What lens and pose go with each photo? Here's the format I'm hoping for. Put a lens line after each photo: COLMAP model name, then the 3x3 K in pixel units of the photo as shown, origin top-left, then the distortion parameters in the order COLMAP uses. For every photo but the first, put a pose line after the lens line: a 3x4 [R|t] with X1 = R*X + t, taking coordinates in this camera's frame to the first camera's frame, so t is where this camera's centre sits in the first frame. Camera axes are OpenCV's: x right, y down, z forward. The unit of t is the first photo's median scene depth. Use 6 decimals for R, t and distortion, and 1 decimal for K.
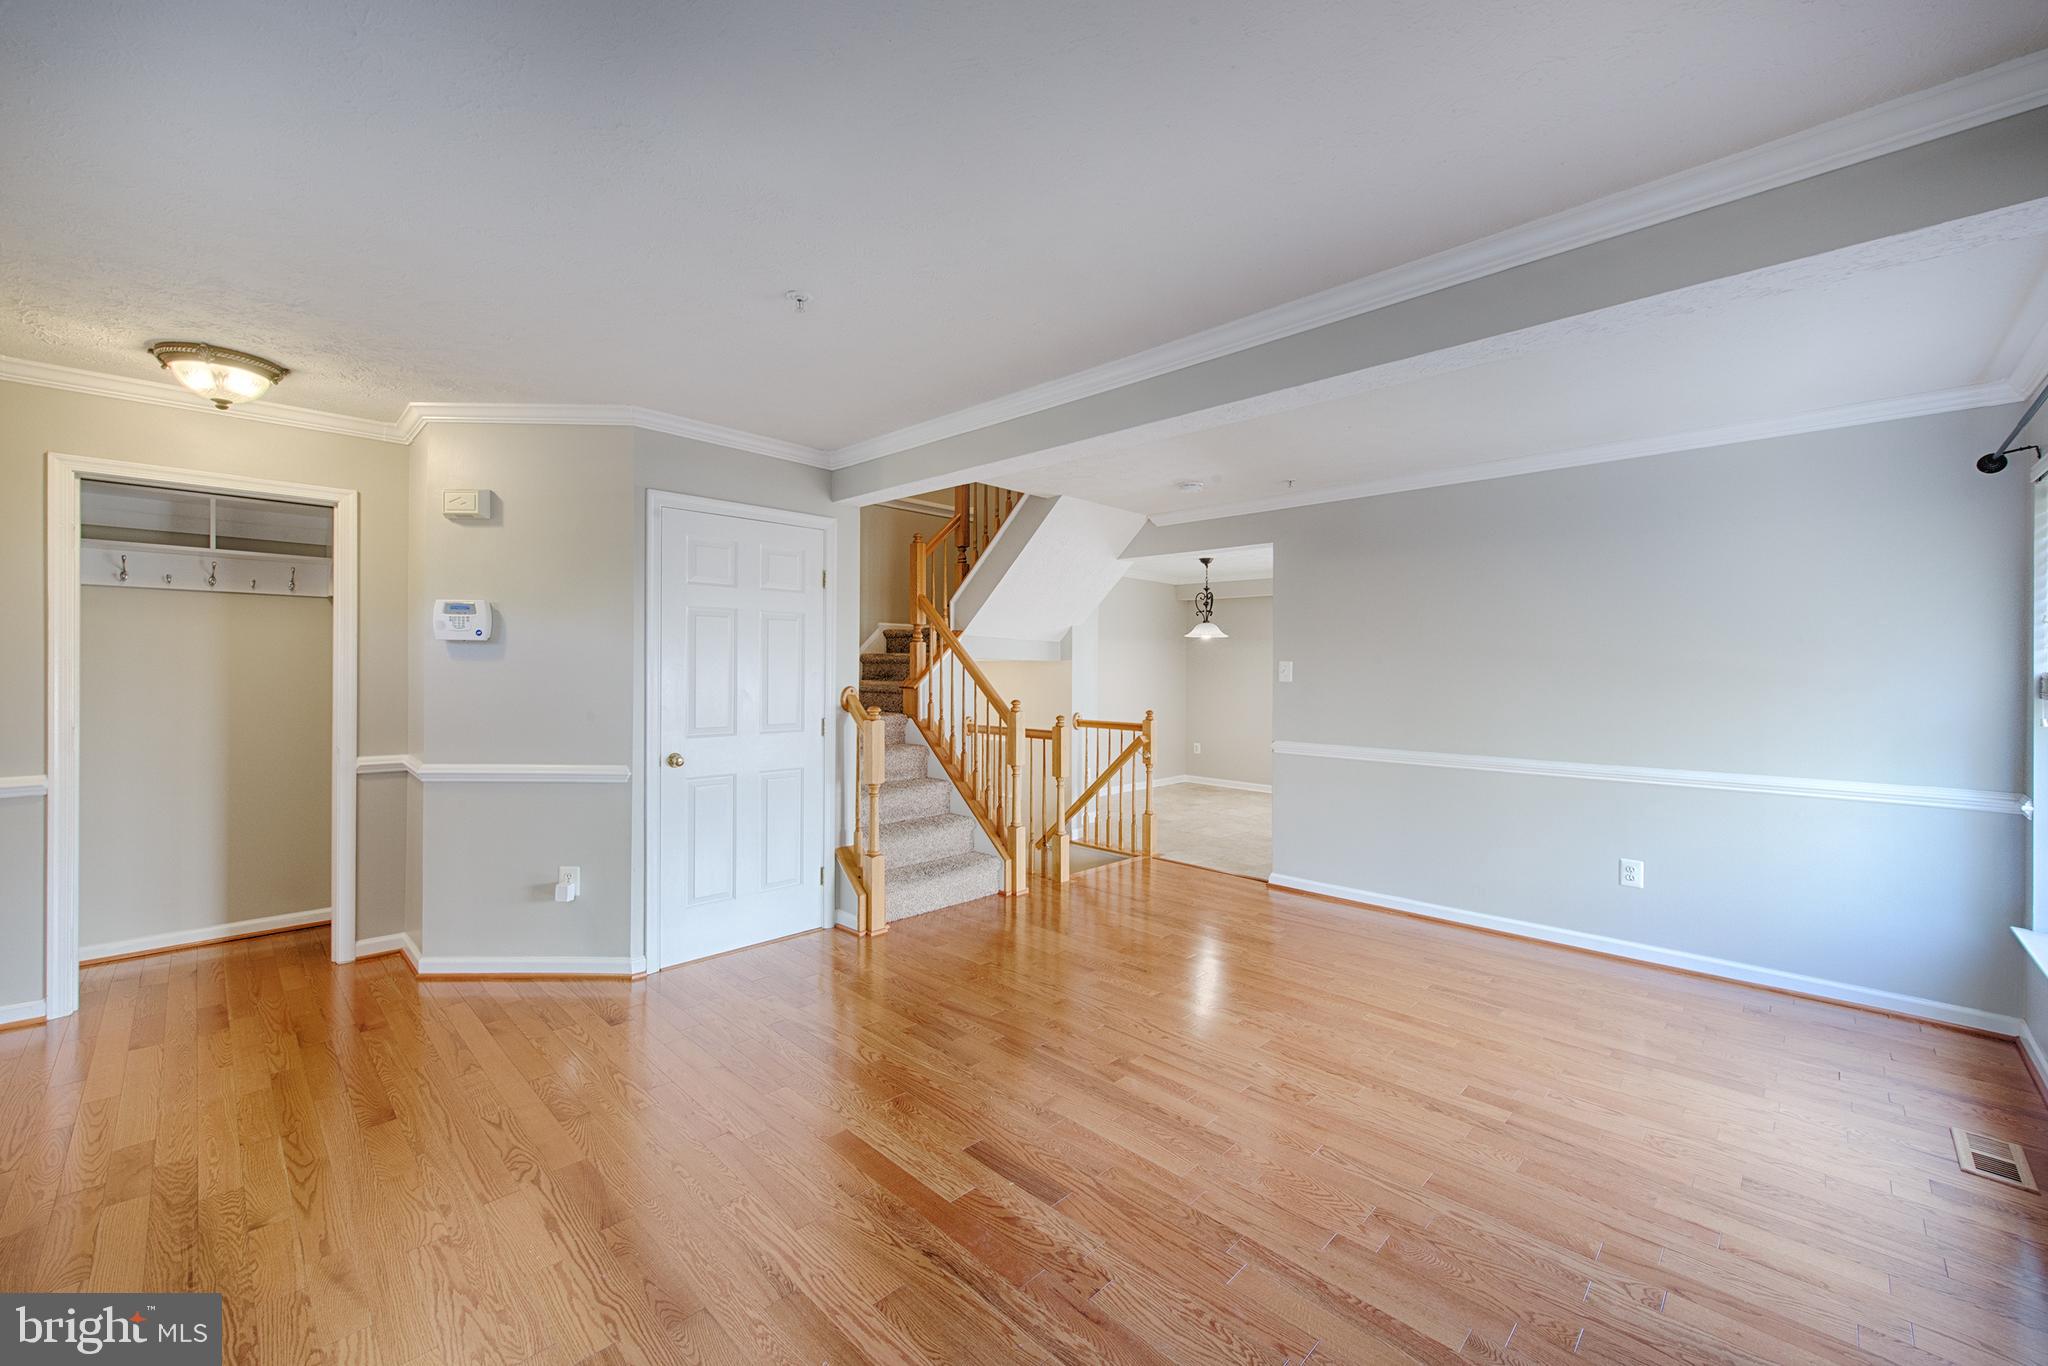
lens RADIAL K [[810.7, 0, 1024.0], [0, 810.7, 683.0], [0, 0, 1]] dist [0.001475, 0.000054]
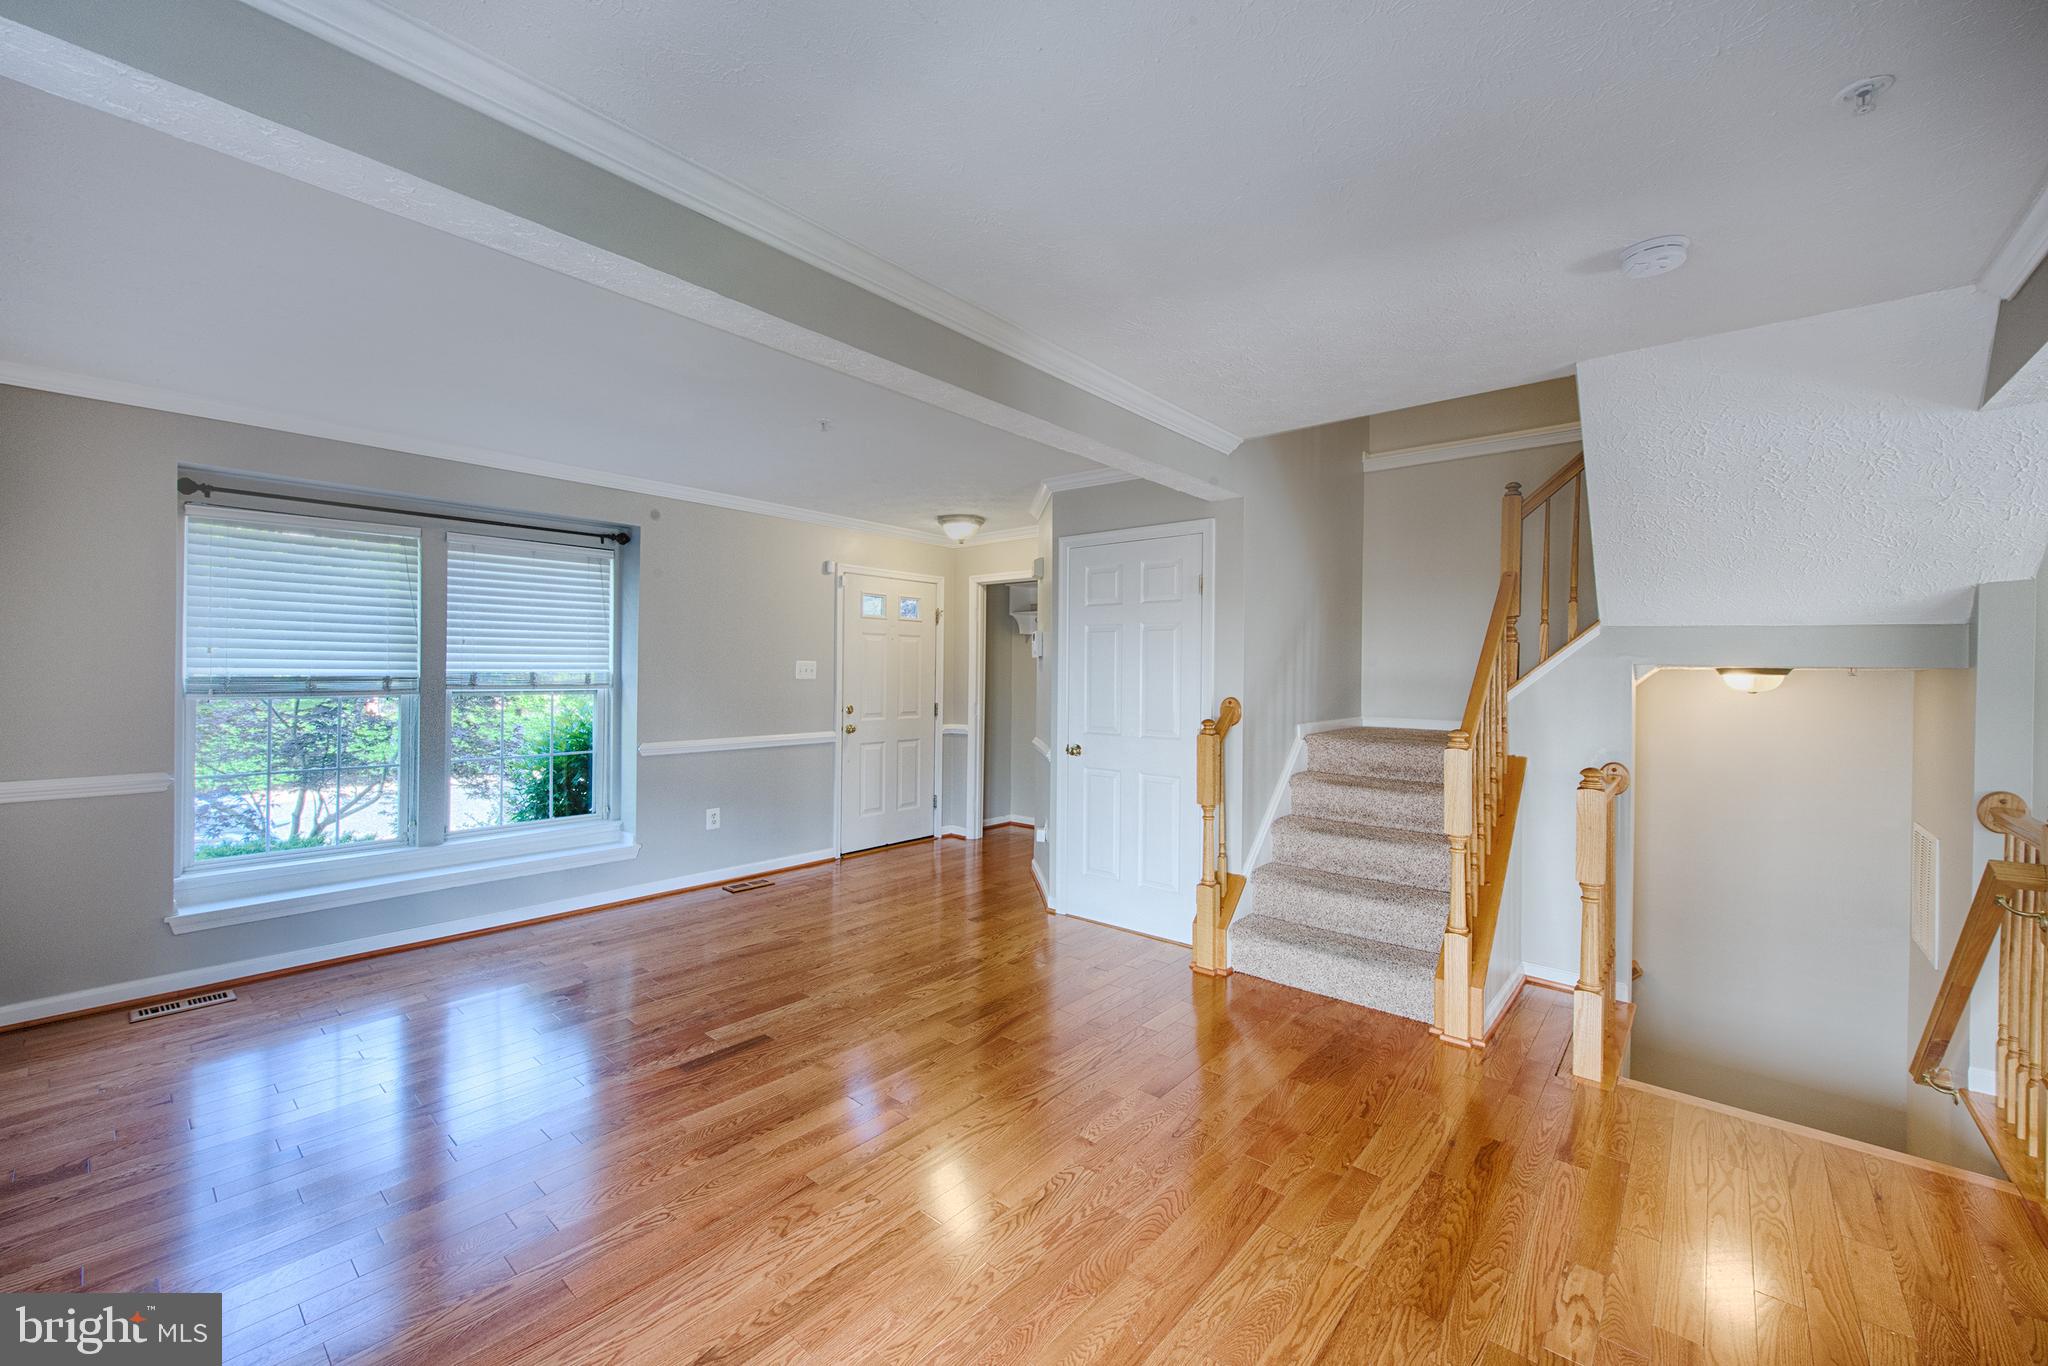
lens RADIAL K [[810.7, 0, 1024.0], [0, 810.7, 683.0], [0, 0, 1]] dist [0.001475, 0.000054]
pose [[0.059297, 0.005533, -0.998225, 1.079377], [-0.027497, 0.999614, 0.003908, -0.014351], [0.997862, 0.027217, 0.059426, 1.125497]]
